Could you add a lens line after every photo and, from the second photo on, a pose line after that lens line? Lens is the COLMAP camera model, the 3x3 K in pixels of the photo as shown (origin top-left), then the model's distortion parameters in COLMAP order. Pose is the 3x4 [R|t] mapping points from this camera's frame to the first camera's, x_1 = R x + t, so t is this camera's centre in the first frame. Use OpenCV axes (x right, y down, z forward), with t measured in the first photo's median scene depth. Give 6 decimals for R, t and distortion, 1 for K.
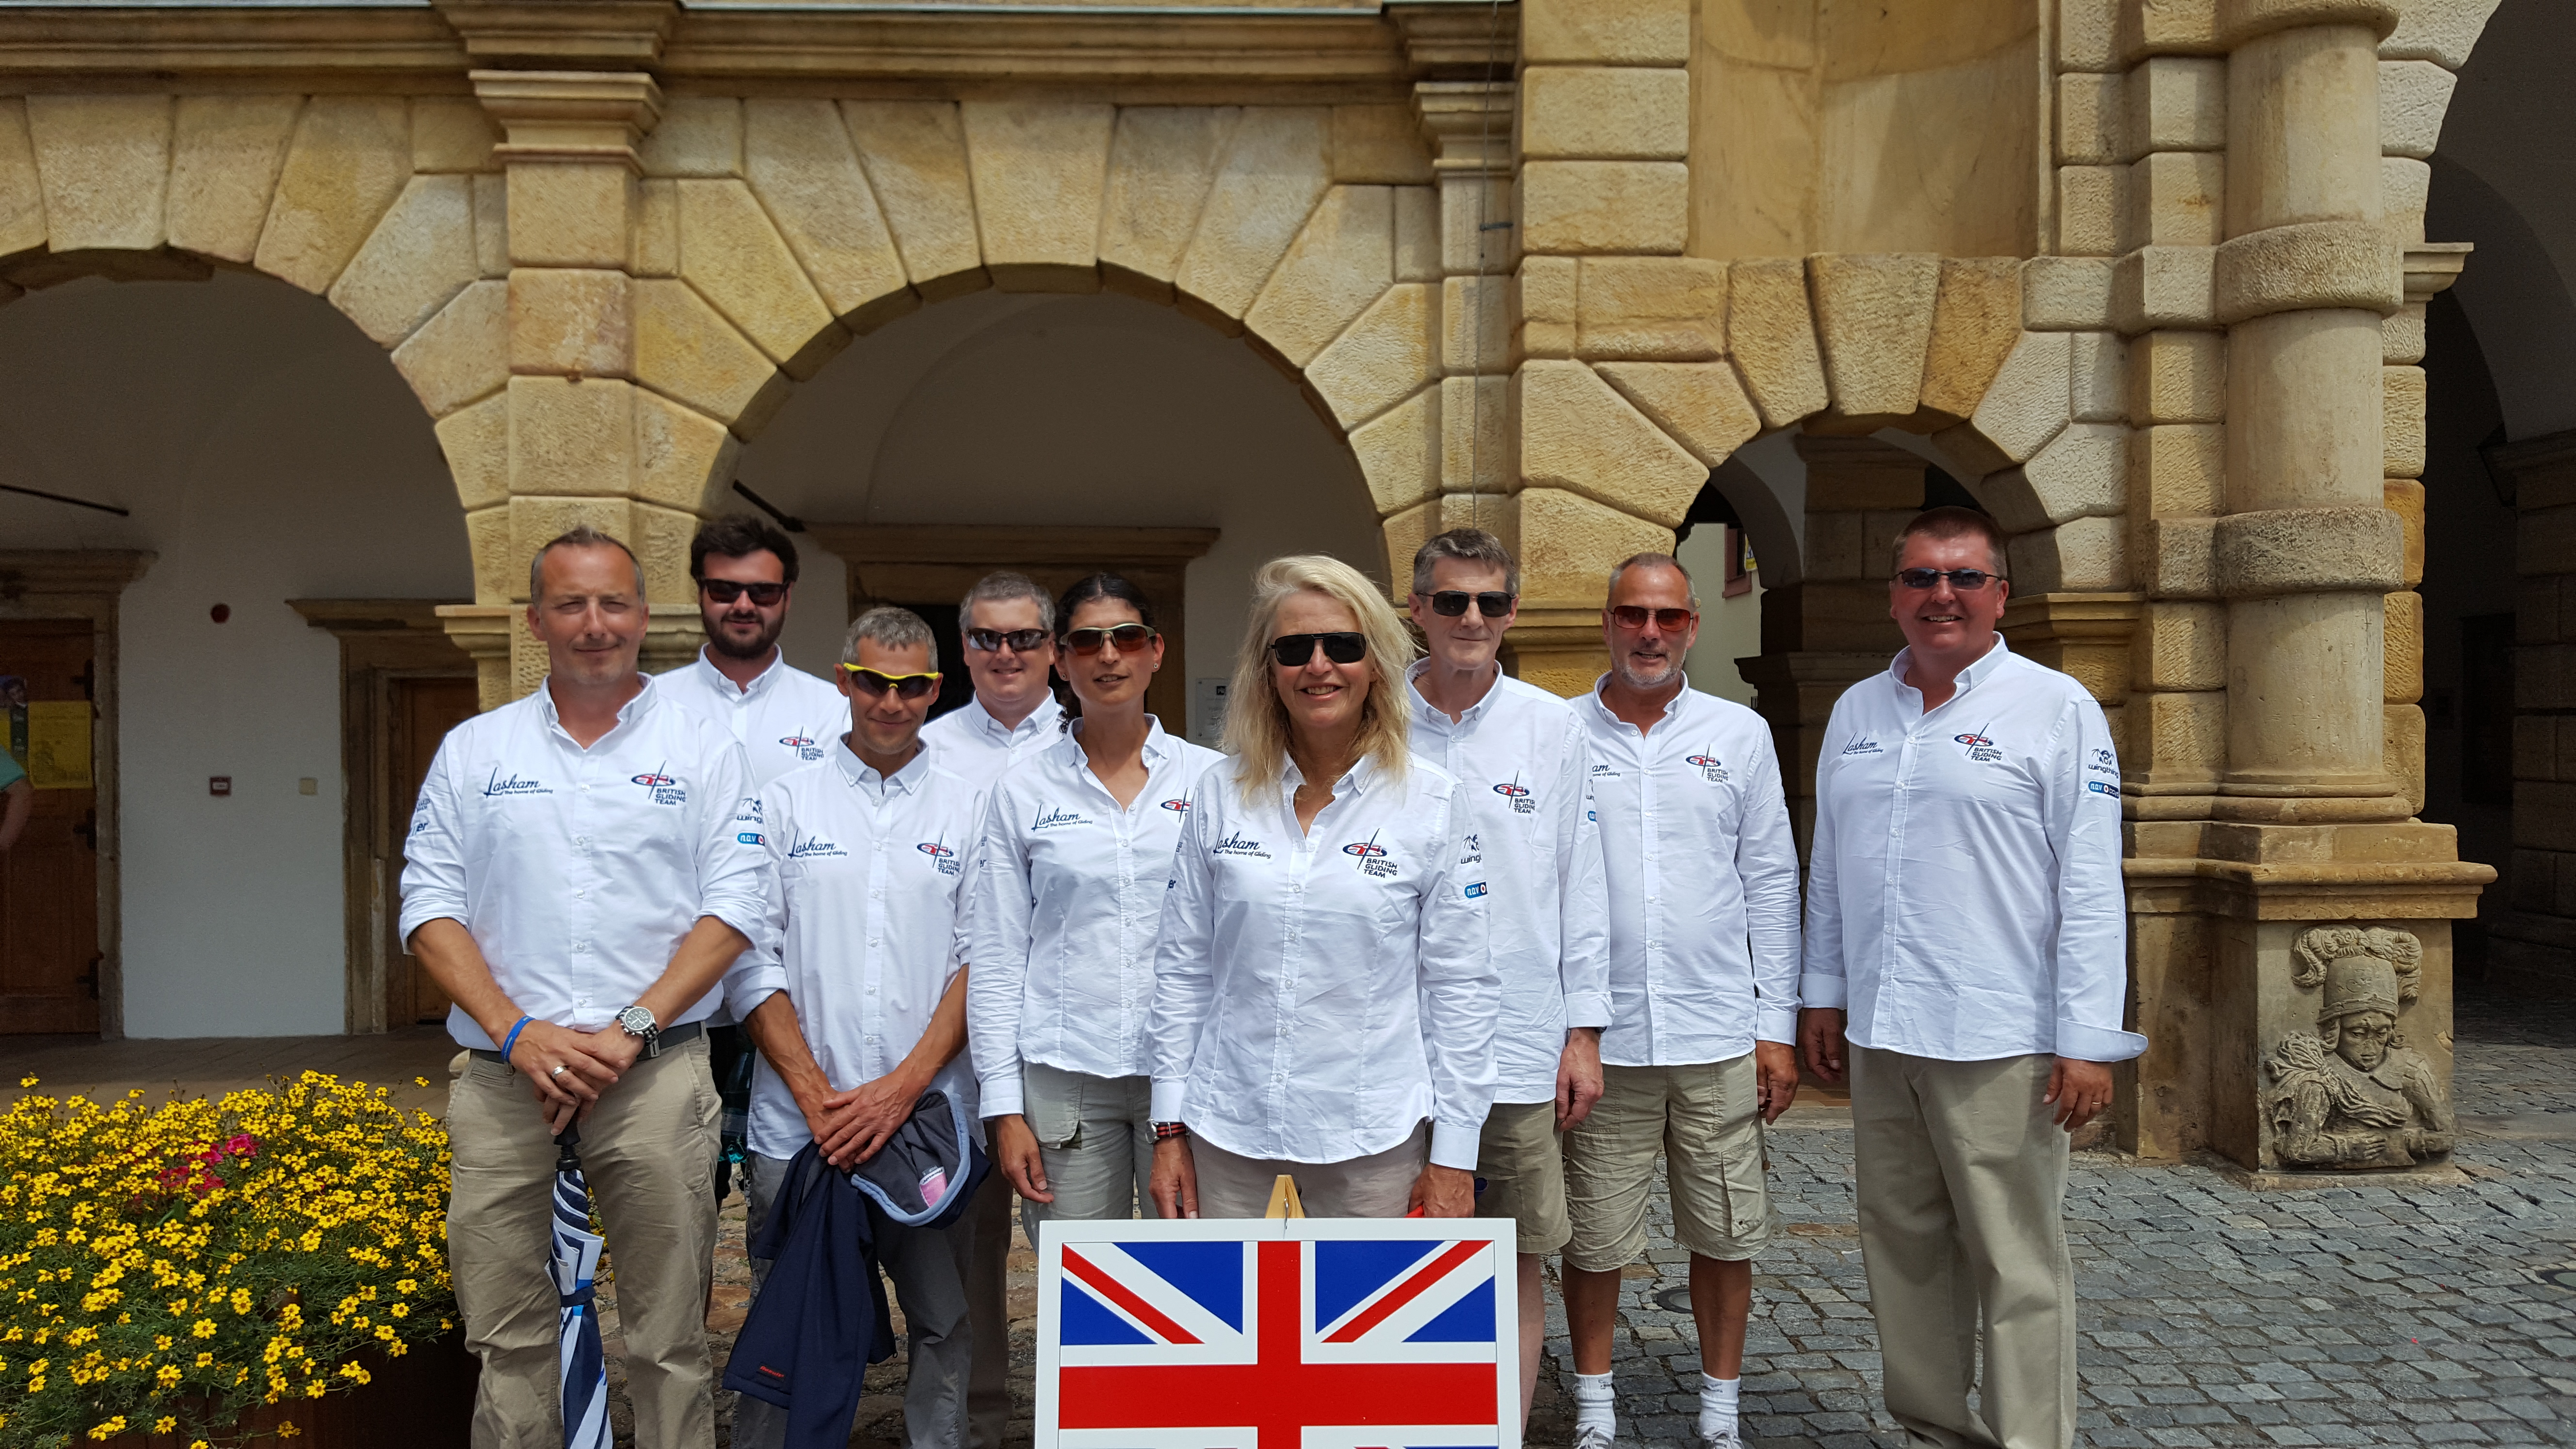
lens RADIAL K [[1901.7, 0, 1310.8], [0, 1901.7, 746.8], [0, 0, 1]] dist [0.150801, -0.241837]
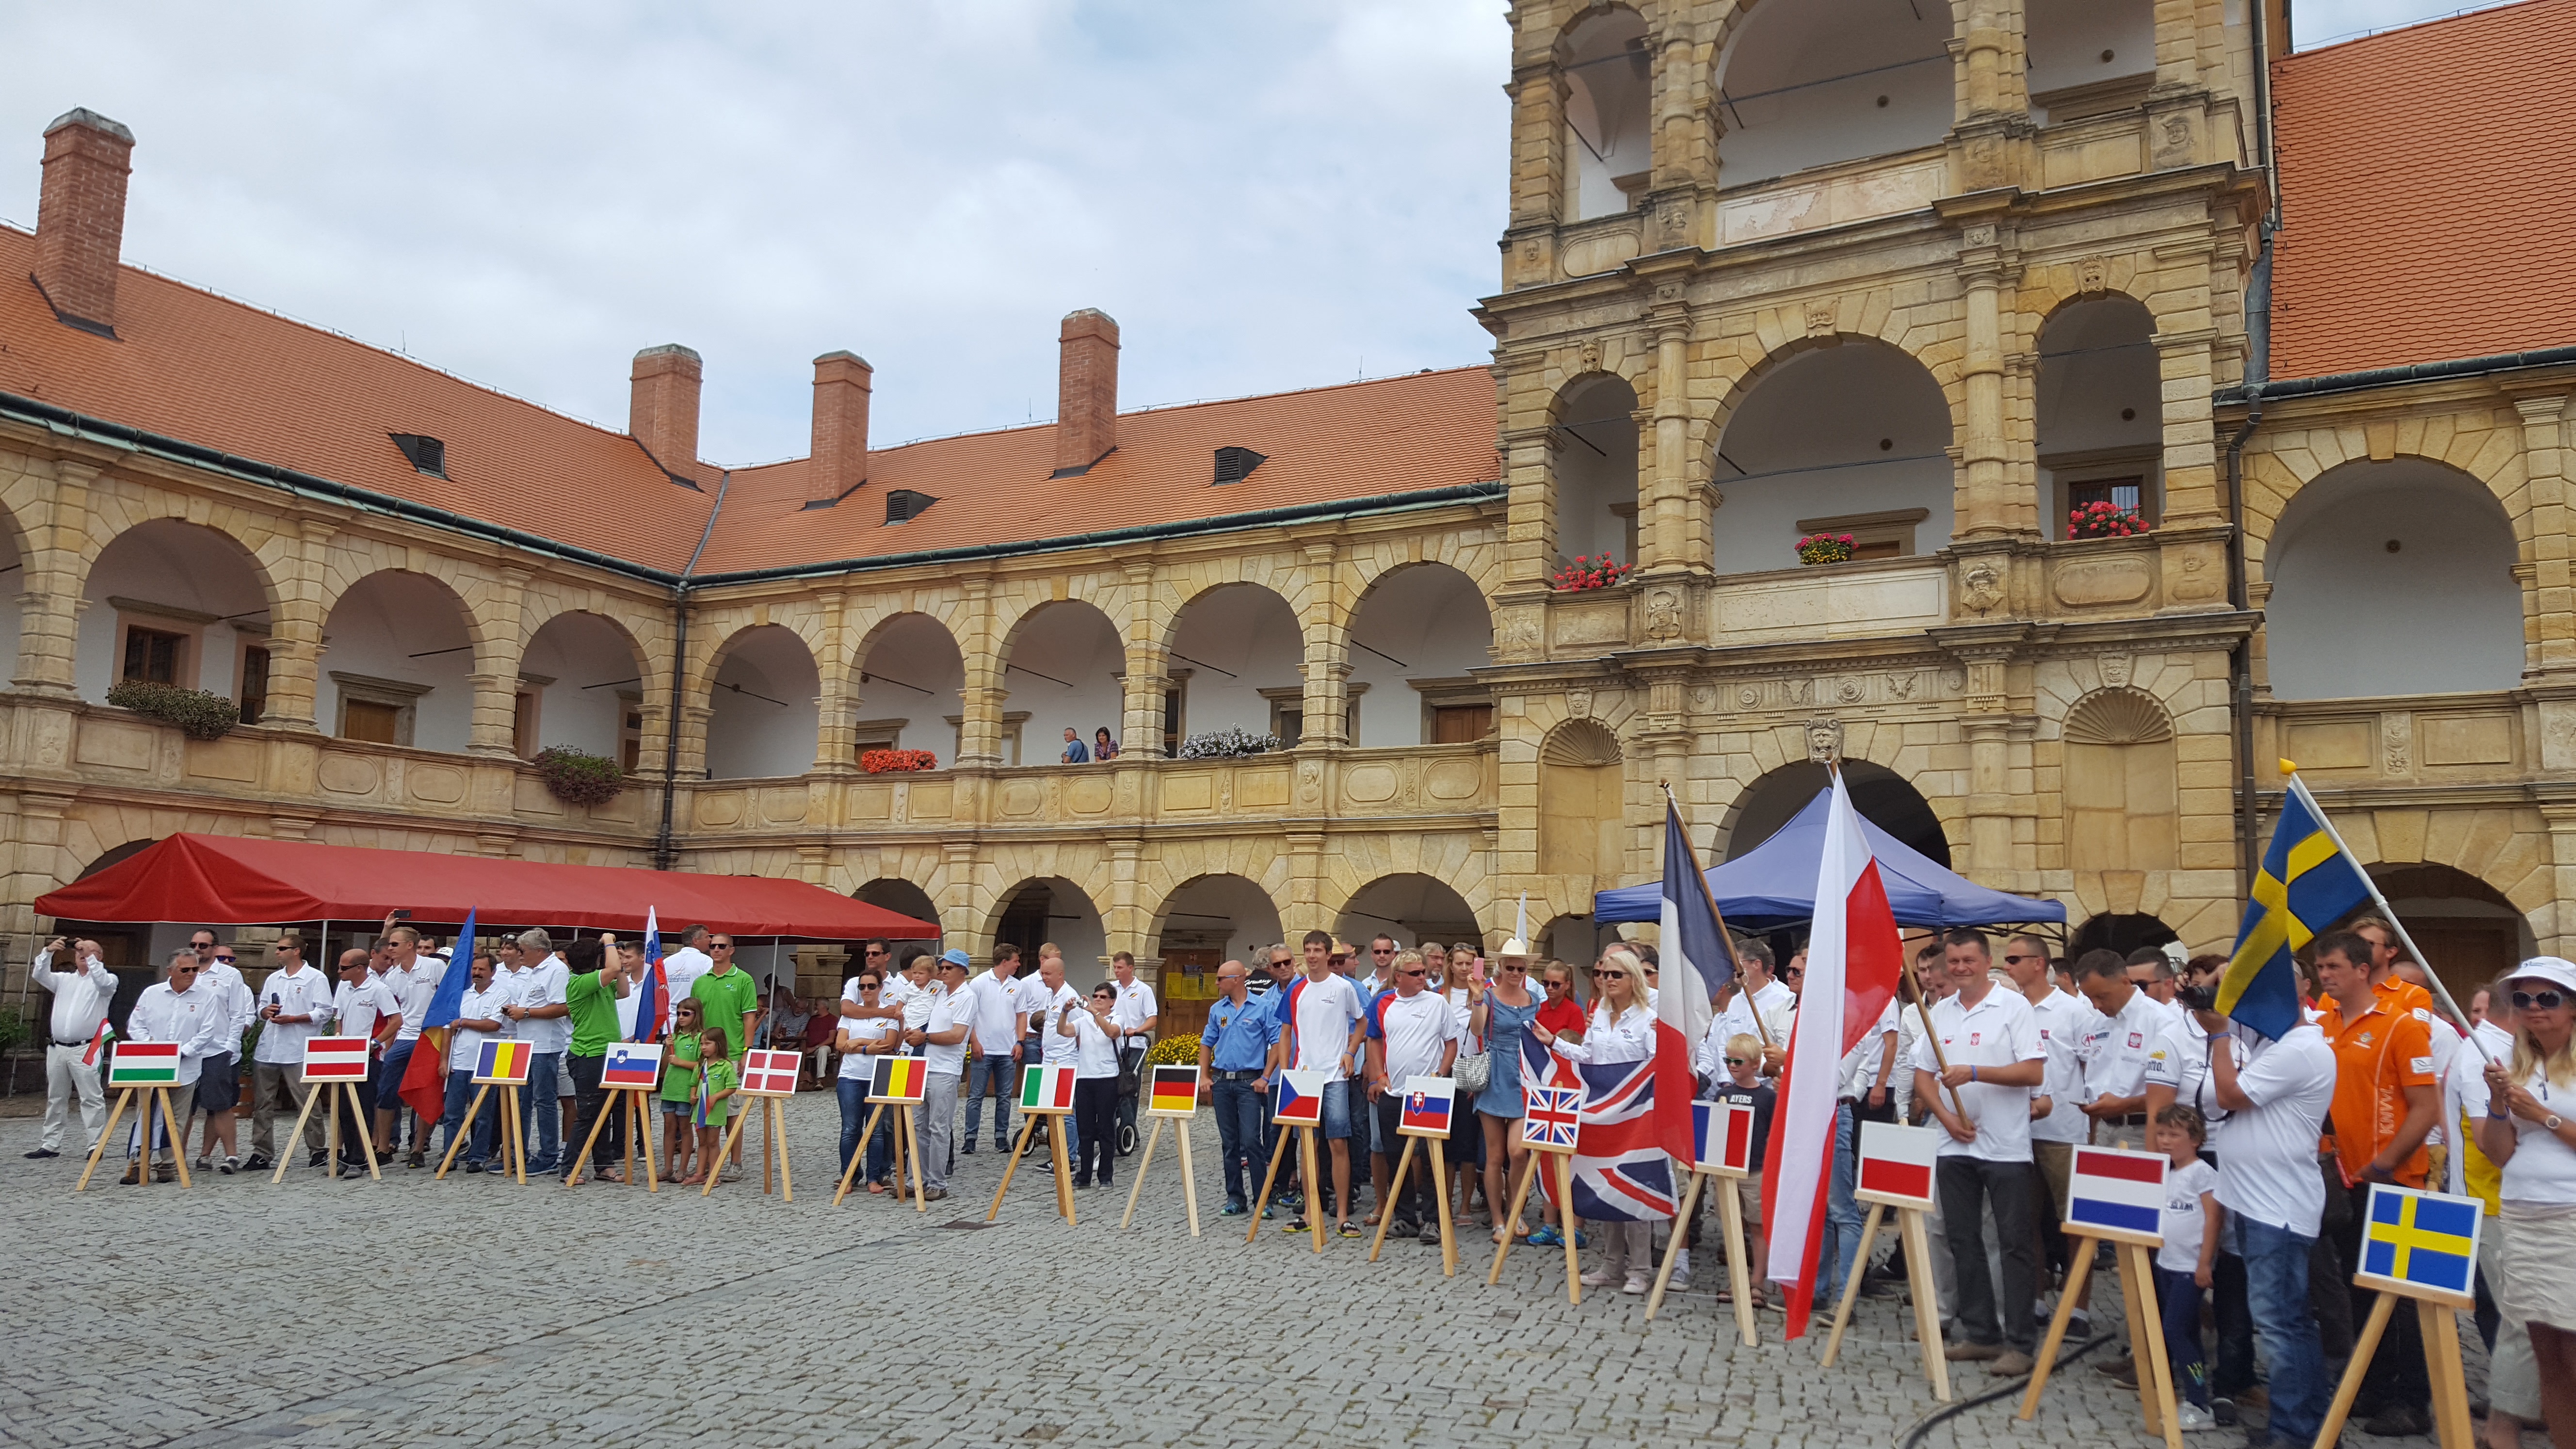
lens RADIAL K [[1901.7, 0, 1310.8], [0, 1901.7, 746.8], [0, 0, 1]] dist [0.150801, -0.241837]
pose [[0.852677, -0.040199, -0.520889, 1.858142], [-0.031782, 0.991197, -0.128520, 0.009731], [0.521470, 0.126141, 0.843894, -2.621937]]
